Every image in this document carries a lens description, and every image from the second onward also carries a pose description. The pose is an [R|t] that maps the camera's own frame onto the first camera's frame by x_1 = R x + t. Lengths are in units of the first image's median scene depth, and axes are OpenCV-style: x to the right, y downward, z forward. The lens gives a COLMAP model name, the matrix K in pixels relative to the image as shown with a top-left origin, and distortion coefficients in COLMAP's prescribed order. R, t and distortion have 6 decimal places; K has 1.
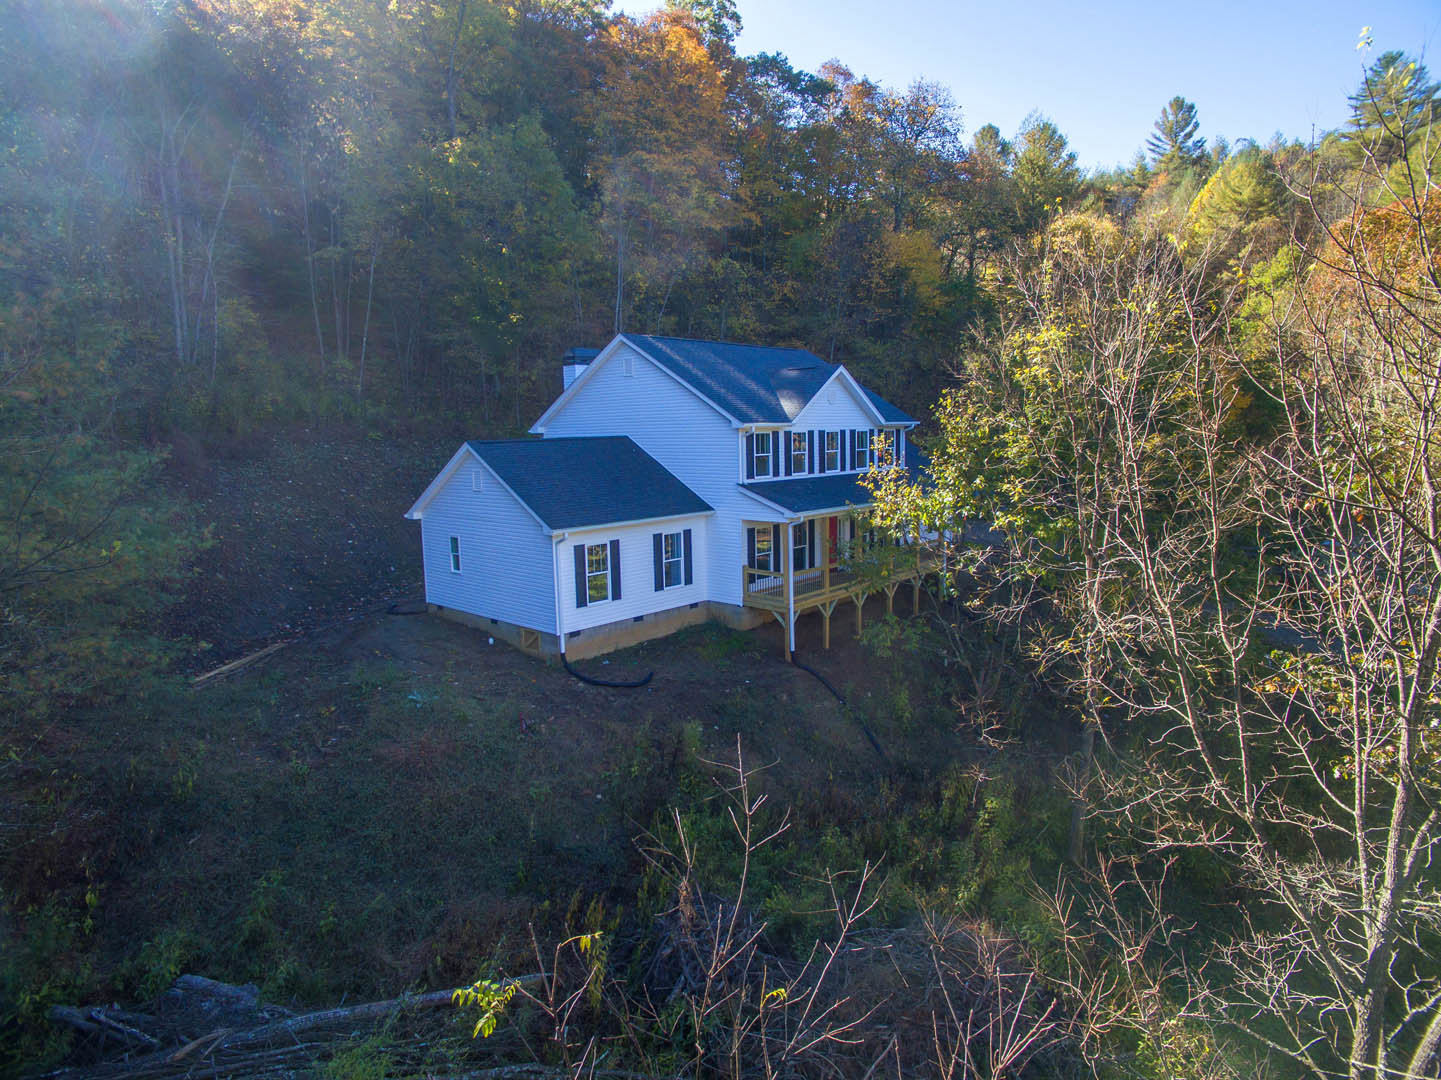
lens RADIAL K [[837.5, 0, 714.1], [0, 837.5, 527.2], [0, 0, 1]] dist [-0.034662, 0.010435]
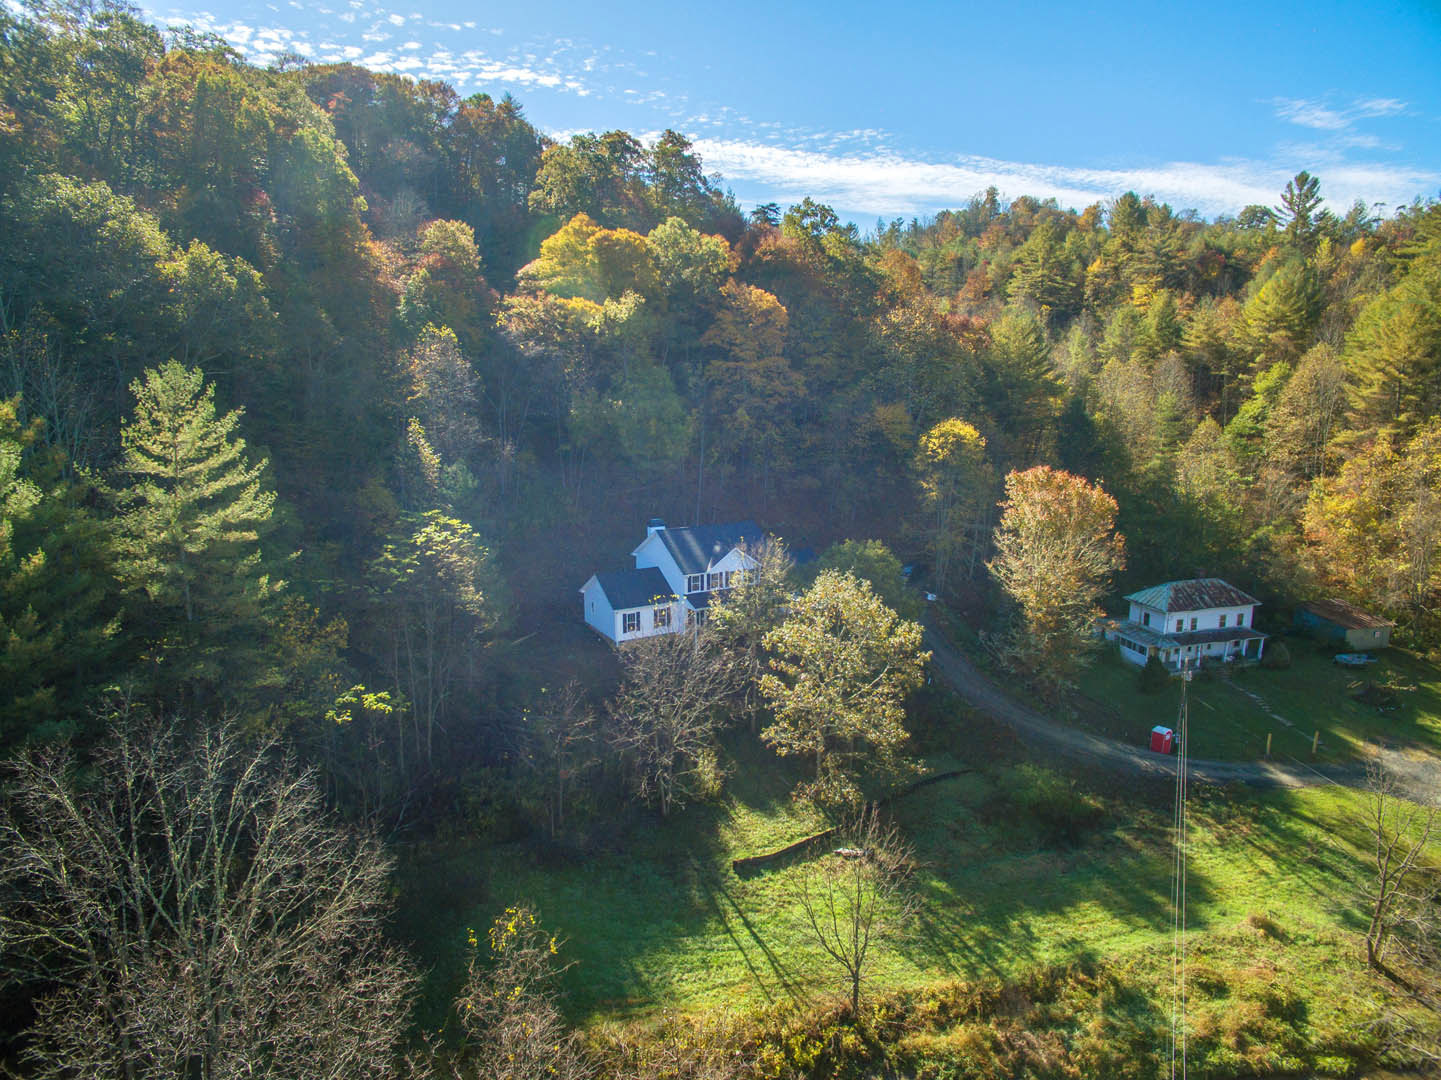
lens RADIAL K [[837.5, 0, 719.9], [0, 837.5, 545.8], [0, 0, 1]] dist [-0.034662, 0.010435]
pose [[0.957950, 0.079368, -0.275739, 0.847049], [-0.056432, 0.994328, 0.090151, -0.441791], [0.281330, -0.070799, 0.956996, -1.552801]]
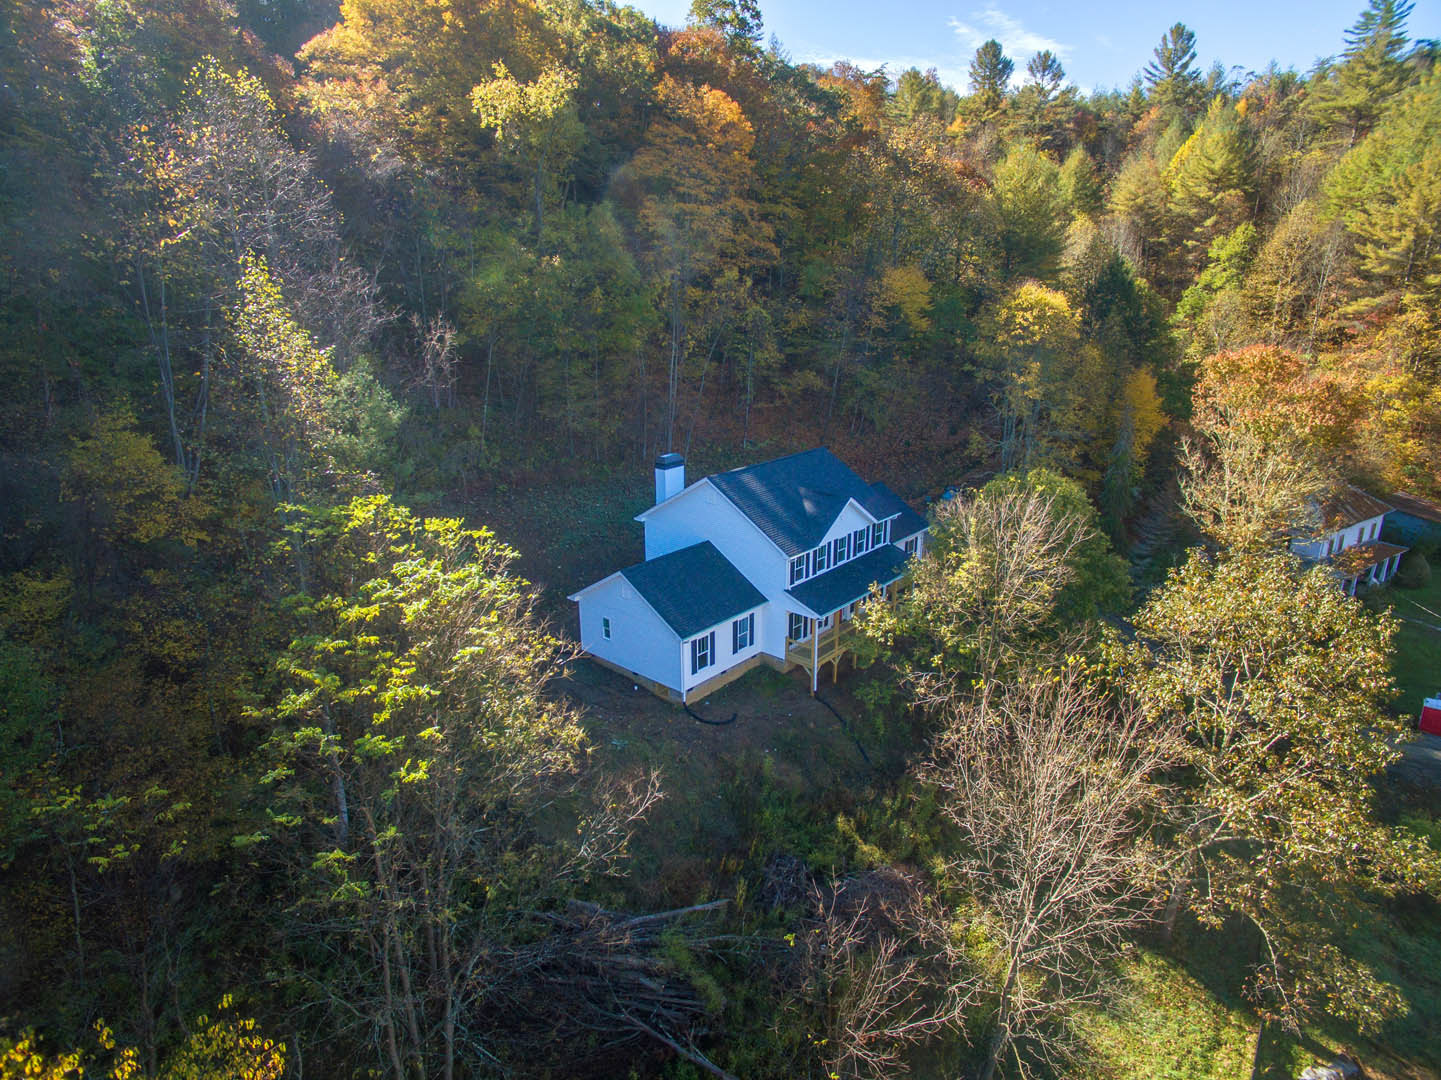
lens RADIAL K [[837.5, 0, 717.5], [0, 837.5, 541.0], [0, 0, 1]] dist [-0.034662, 0.010435]
pose [[0.999624, 0.008928, 0.025931, -0.132664], [-0.013603, 0.982426, 0.186155, -0.408466], [-0.023813, -0.186438, 0.982178, -0.518263]]
